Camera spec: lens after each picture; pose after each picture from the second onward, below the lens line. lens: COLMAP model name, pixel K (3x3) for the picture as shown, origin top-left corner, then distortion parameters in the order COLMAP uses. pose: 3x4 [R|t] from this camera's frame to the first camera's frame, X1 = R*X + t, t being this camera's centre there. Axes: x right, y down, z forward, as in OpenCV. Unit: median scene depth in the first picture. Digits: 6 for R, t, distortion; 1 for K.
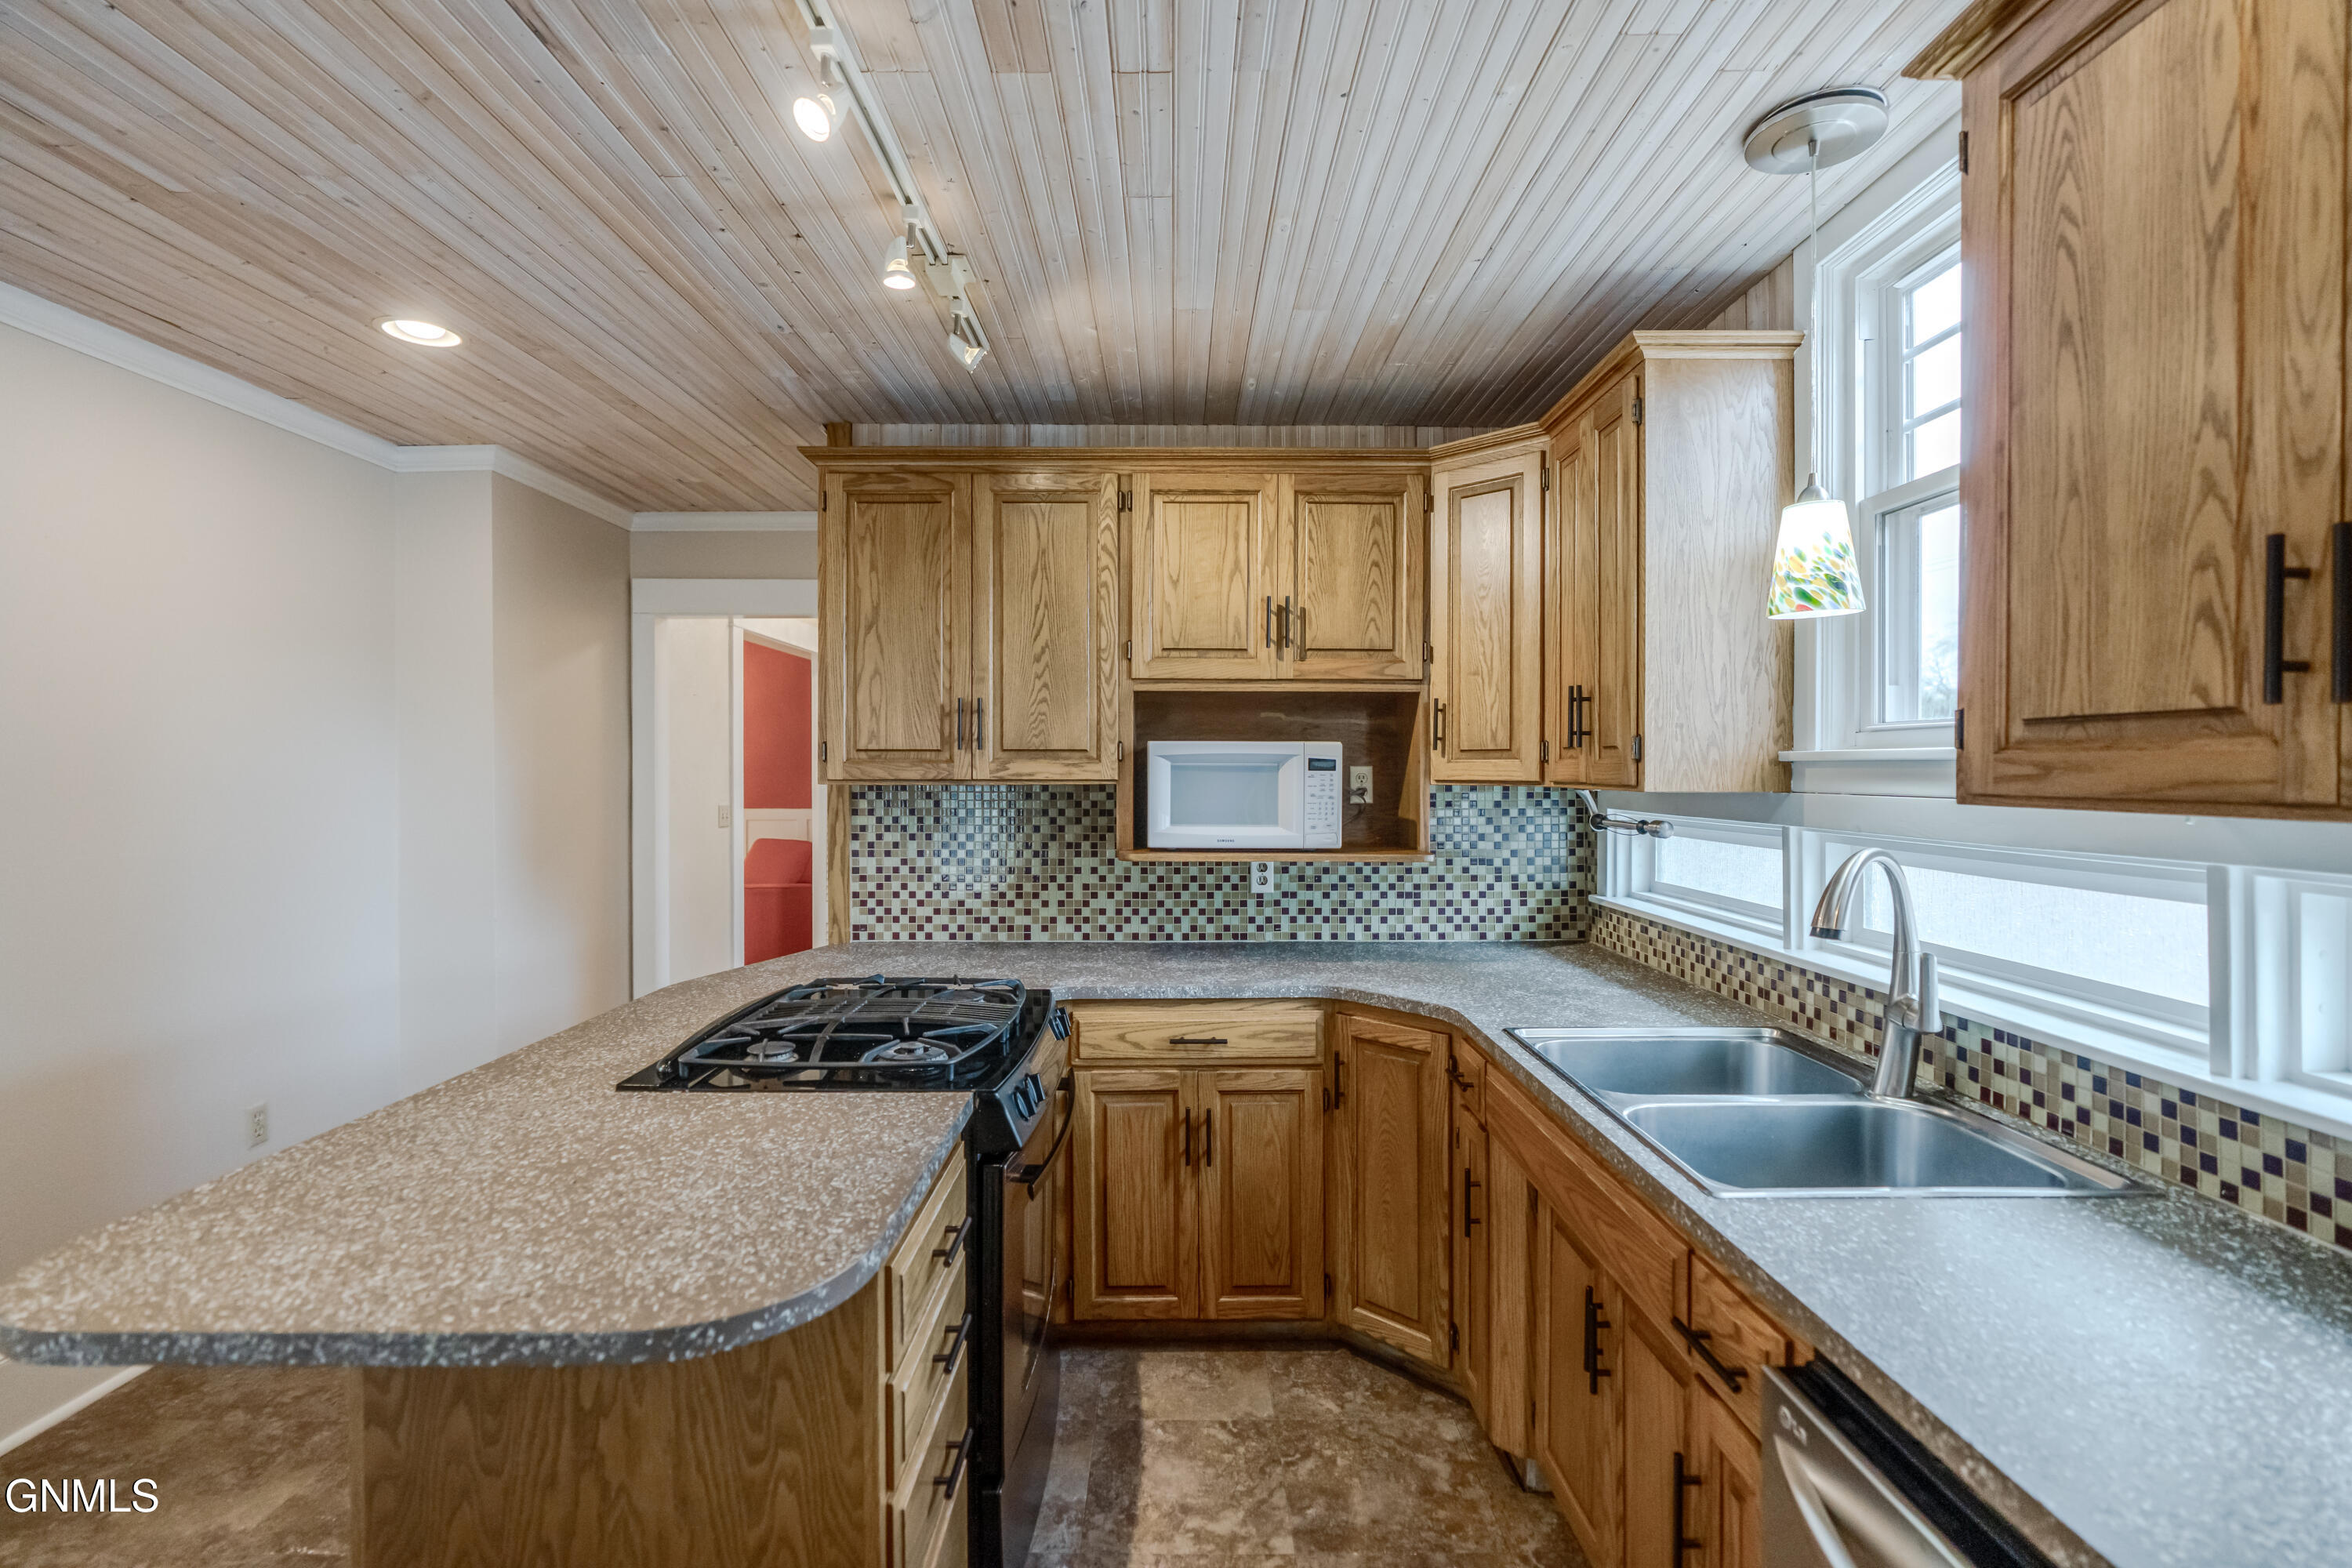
lens RADIAL K [[1064.8, 0, 1162.4], [0, 1064.8, 778.7], [0, 0, 1]] dist [-0.003574, 0.000203]
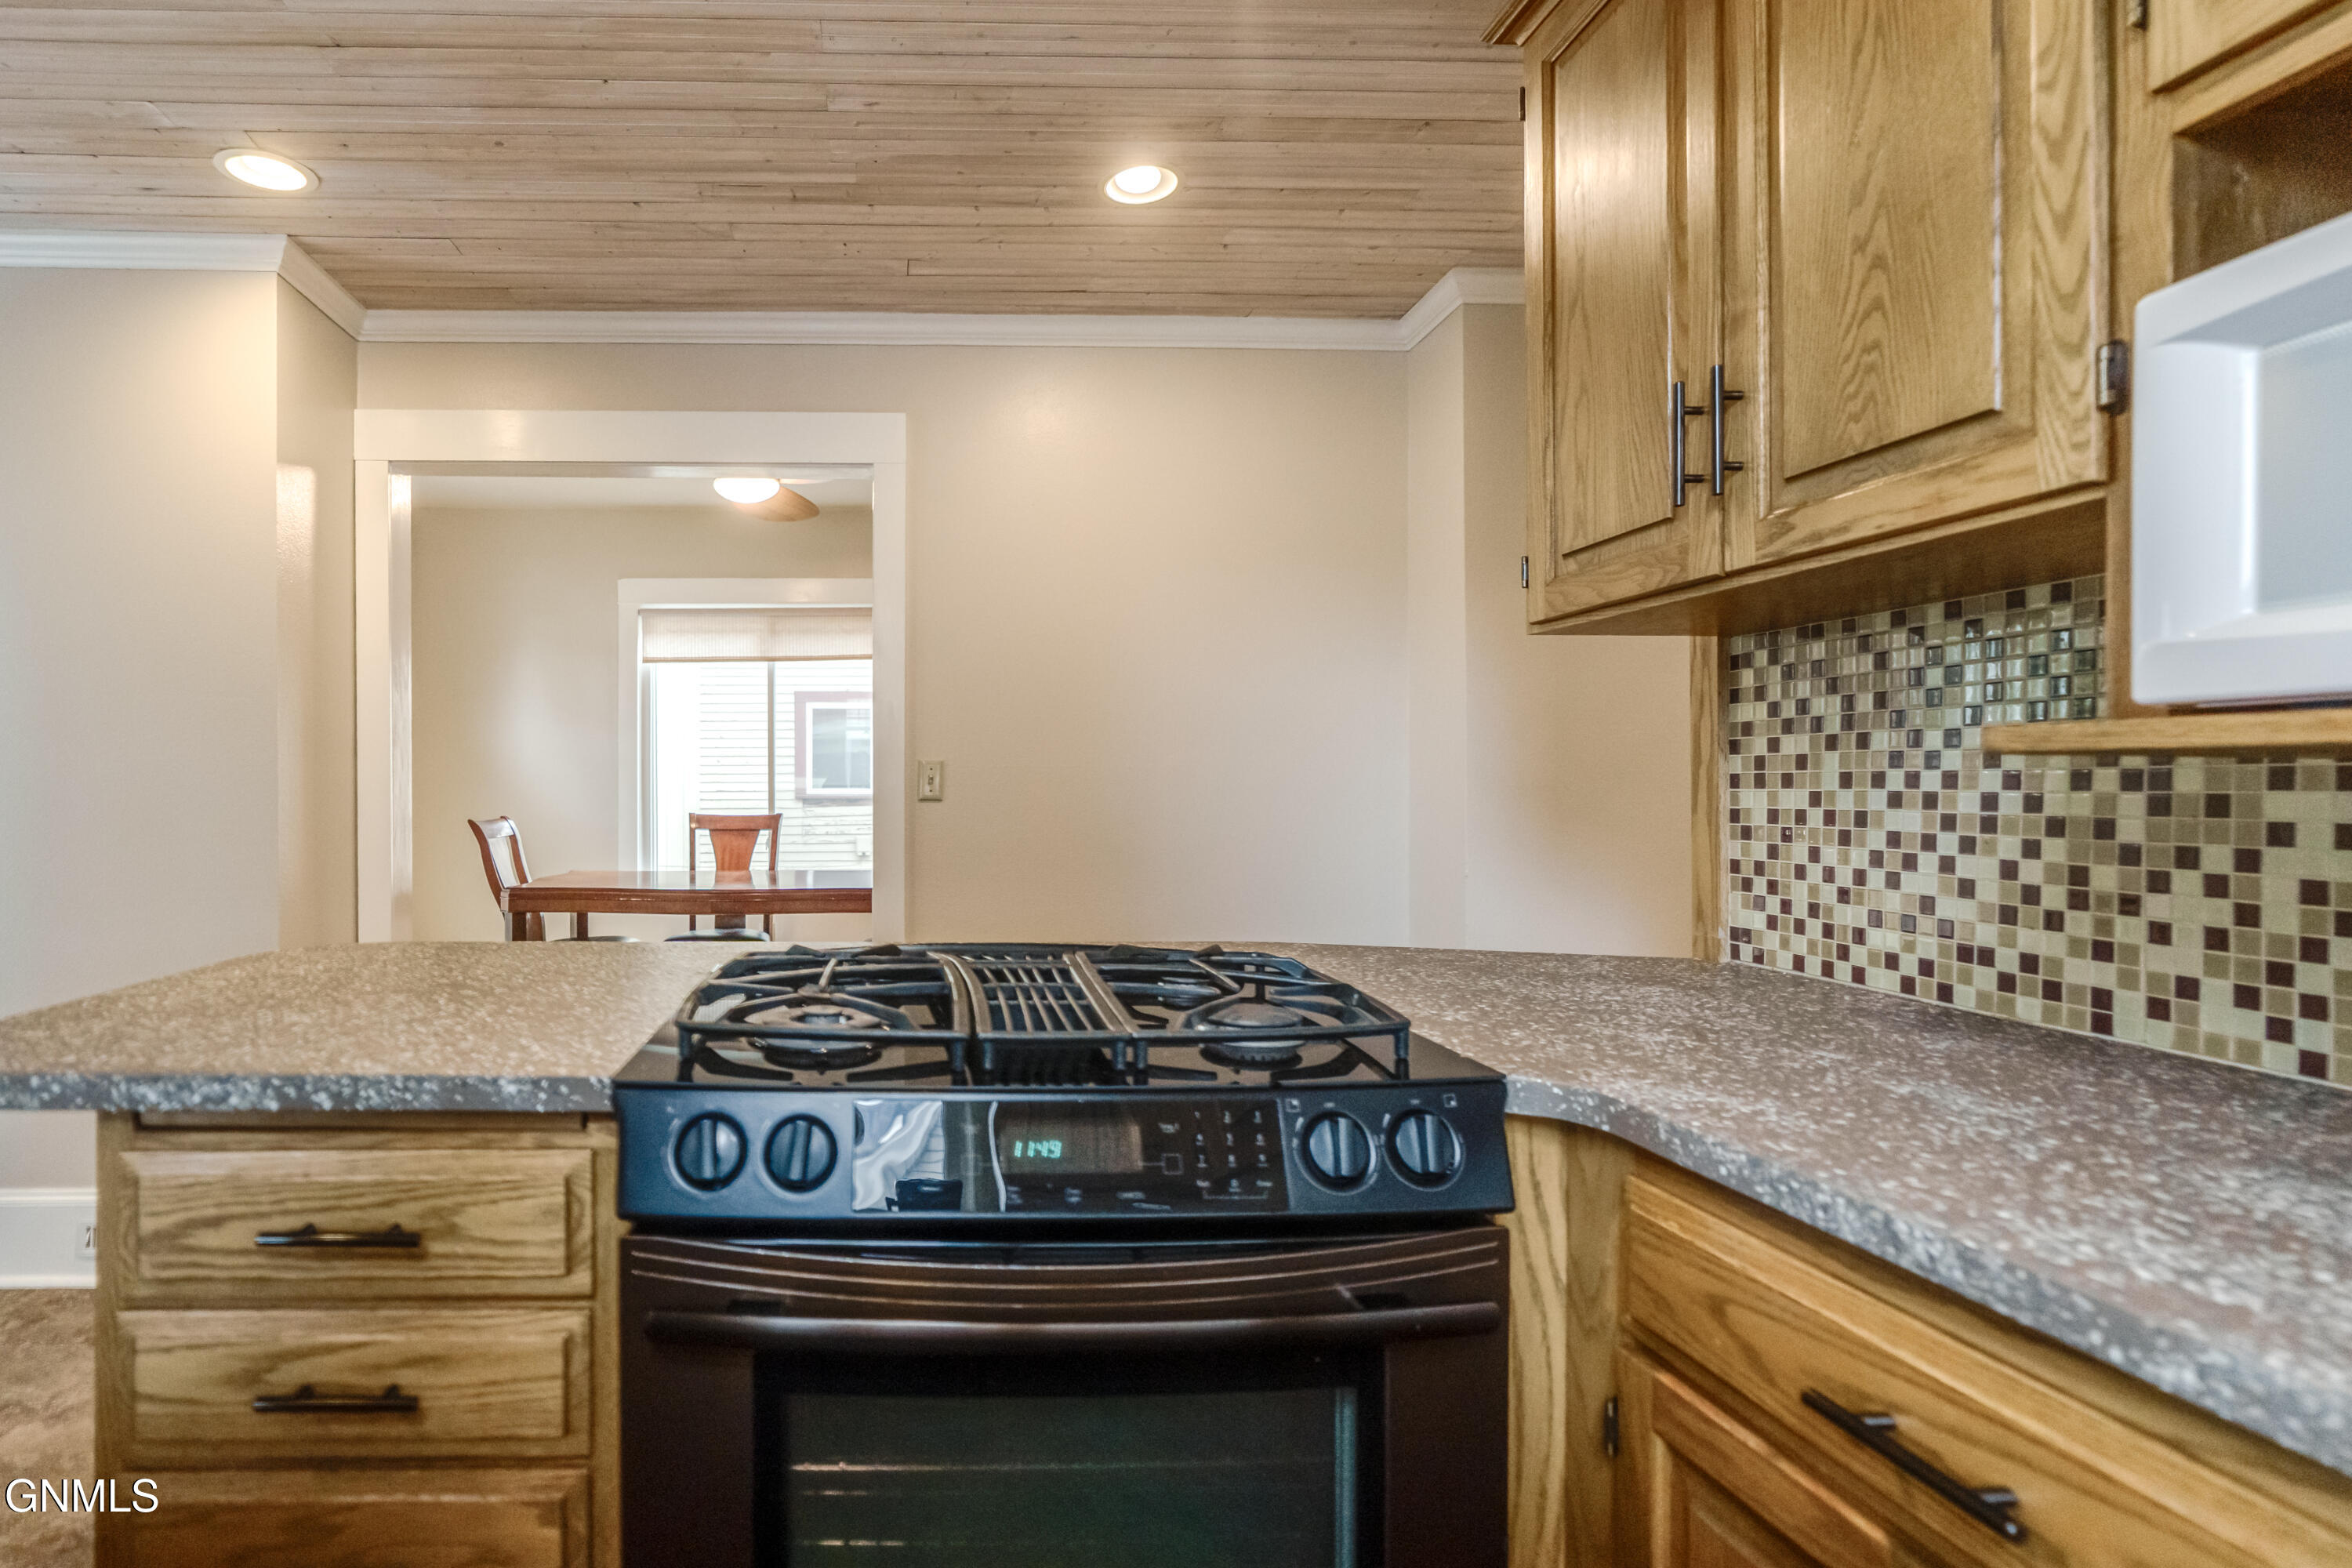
lens RADIAL K [[1194.3, 0, 1000.4], [0, 1194.3, 802.9], [0, 0, 1]] dist [-0.002902, -0.000118]
pose [[0.027939, 0.003380, -0.999604, 0.245607], [-0.015343, 0.999878, 0.002952, 0.083150], [0.999492, 0.015254, 0.027987, 0.644196]]
